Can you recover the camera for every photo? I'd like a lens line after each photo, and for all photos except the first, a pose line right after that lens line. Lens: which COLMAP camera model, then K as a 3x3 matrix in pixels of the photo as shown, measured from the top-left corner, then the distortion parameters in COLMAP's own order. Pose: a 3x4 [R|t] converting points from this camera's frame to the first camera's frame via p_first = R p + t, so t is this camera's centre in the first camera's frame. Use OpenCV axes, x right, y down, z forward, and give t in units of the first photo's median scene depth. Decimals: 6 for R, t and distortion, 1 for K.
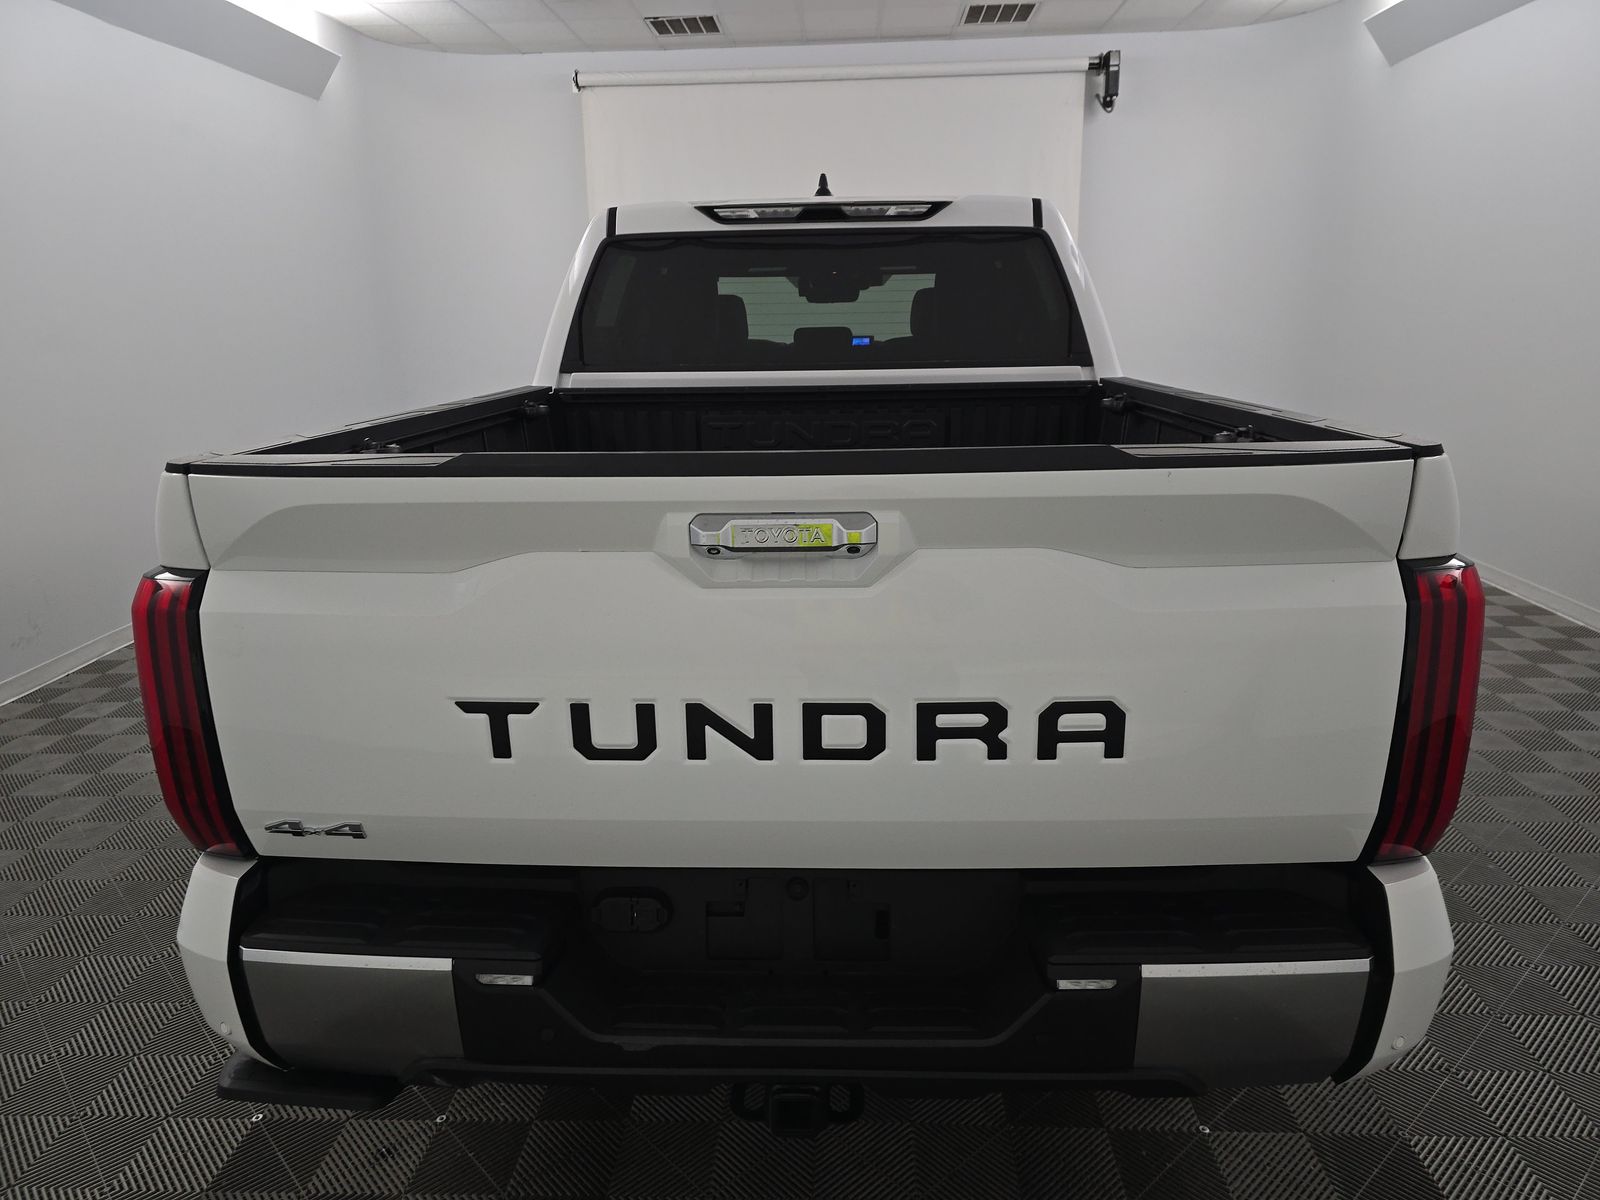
lens RADIAL K [[1068.3, 0, 803.3], [0, 1068.3, 599.0], [0, 0, 1]] dist [0.061683, -0.054760]
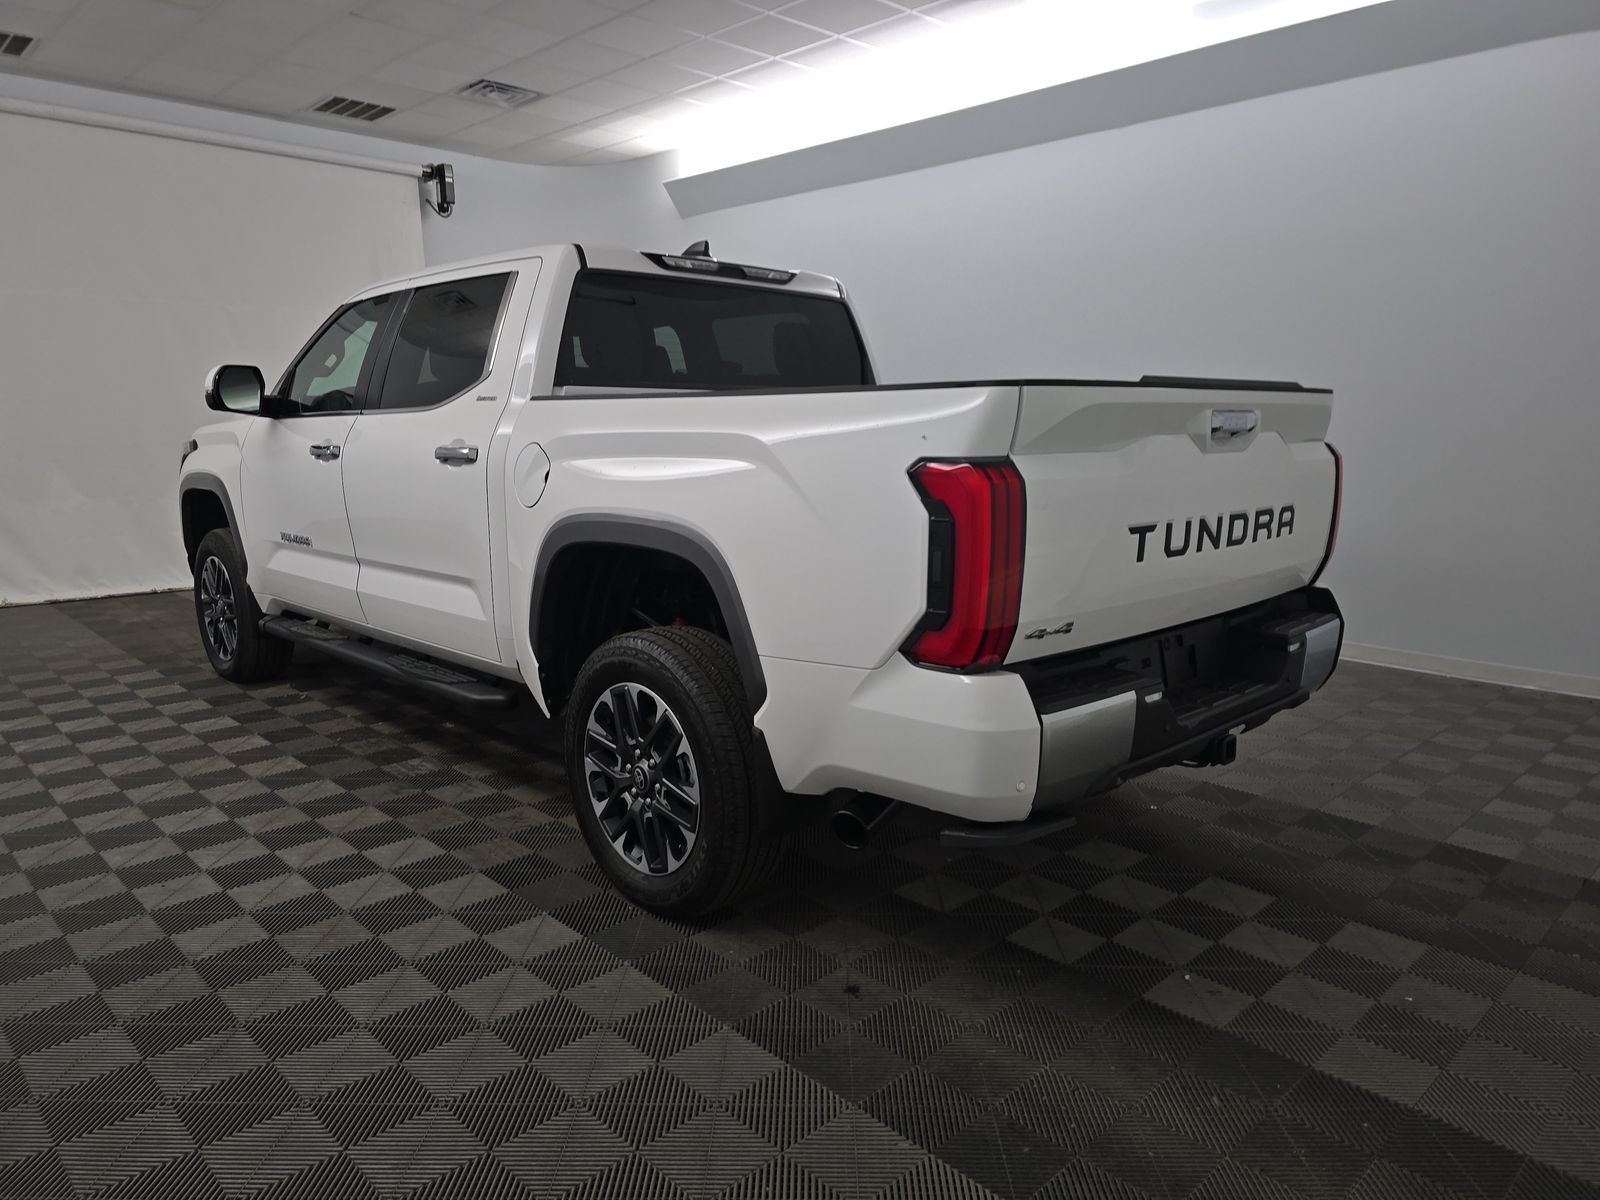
lens RADIAL K [[1068.3, 0, 803.3], [0, 1068.3, 599.0], [0, 0, 1]] dist [0.061683, -0.054760]
pose [[0.687357, -0.102589, 0.719038, -0.872384], [0.174954, 0.984211, -0.026823, 0.074914], [-0.704934, 0.144235, 0.694452, 0.104570]]
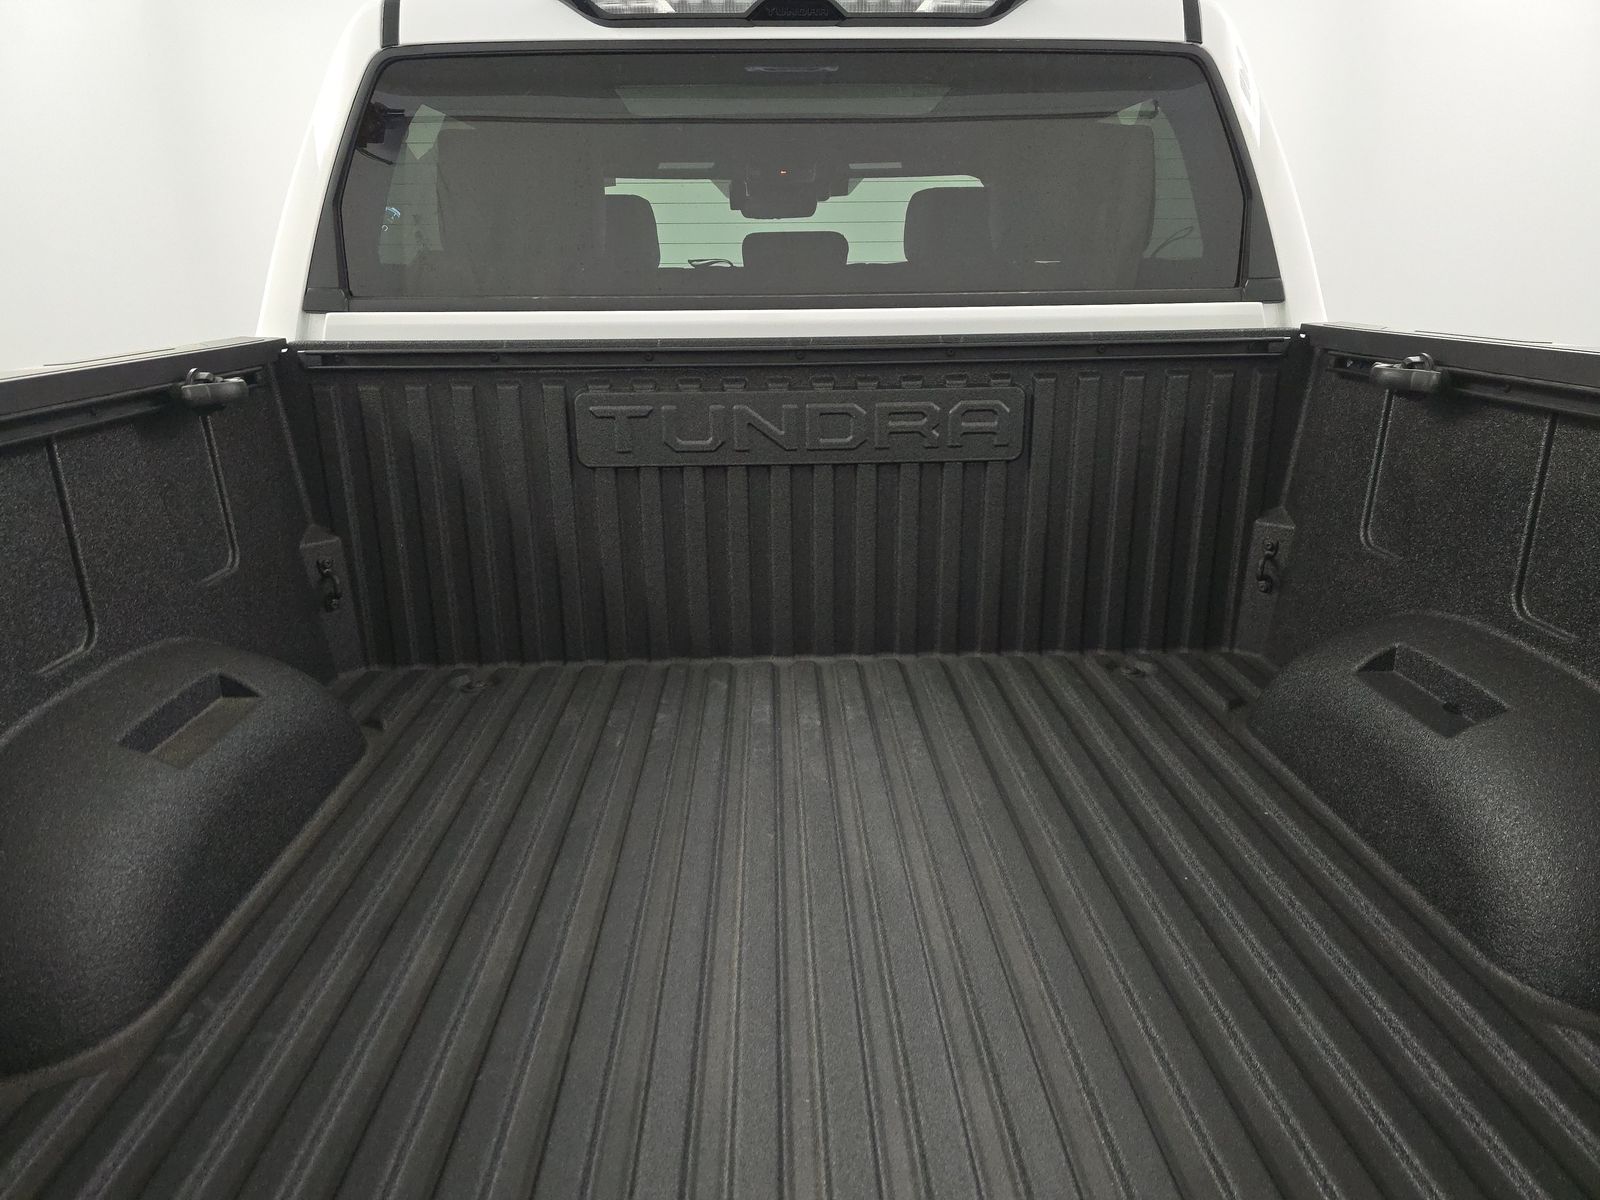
lens RADIAL K [[1068.3, 0, 803.3], [0, 1068.3, 599.0], [0, 0, 1]] dist [0.061683, -0.054760]
pose [[0.996907, -0.018274, 0.076434, -0.024839], [0.014932, 0.998917, 0.044074, -0.091196], [-0.077157, -0.042797, 0.996100, 0.453475]]
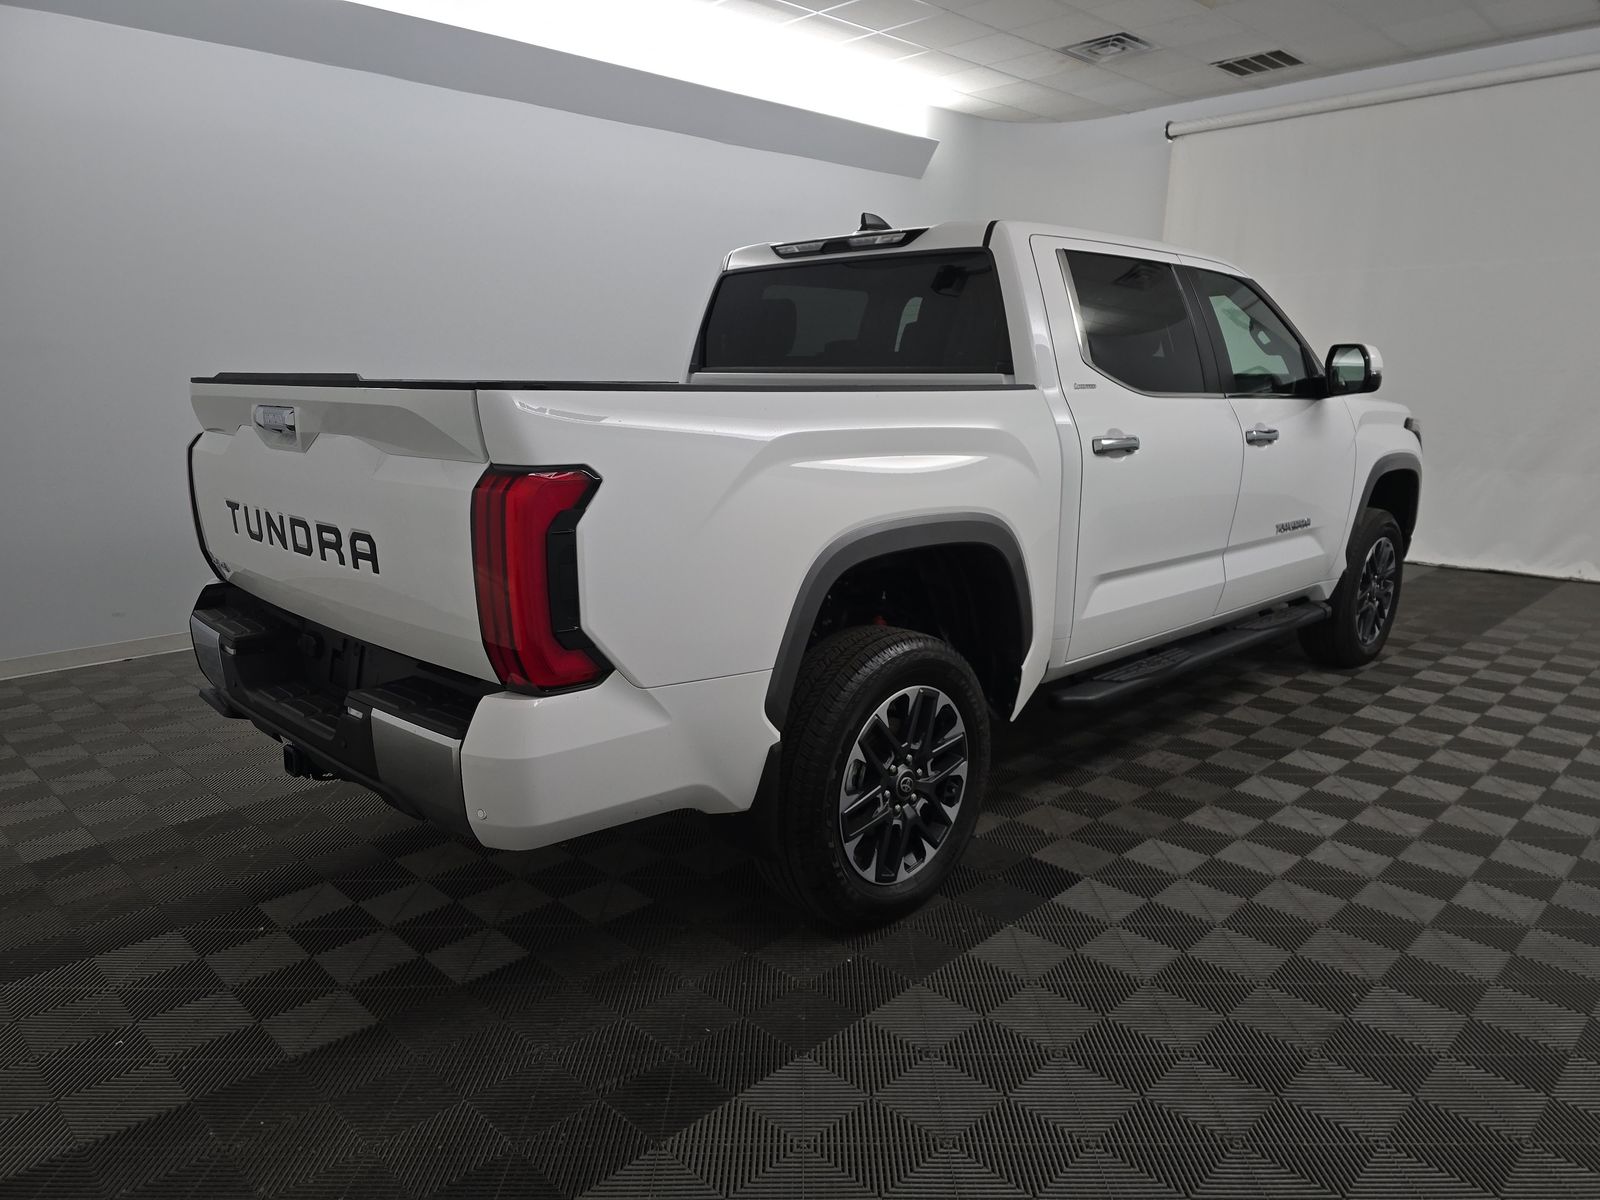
lens RADIAL K [[1068.3, 0, 803.3], [0, 1068.3, 599.0], [0, 0, 1]] dist [0.061683, -0.054760]
pose [[0.740830, 0.156109, -0.653300, 0.835521], [-0.186784, 0.982135, 0.022876, 0.014042], [0.645200, 0.105079, 0.756753, 0.093748]]
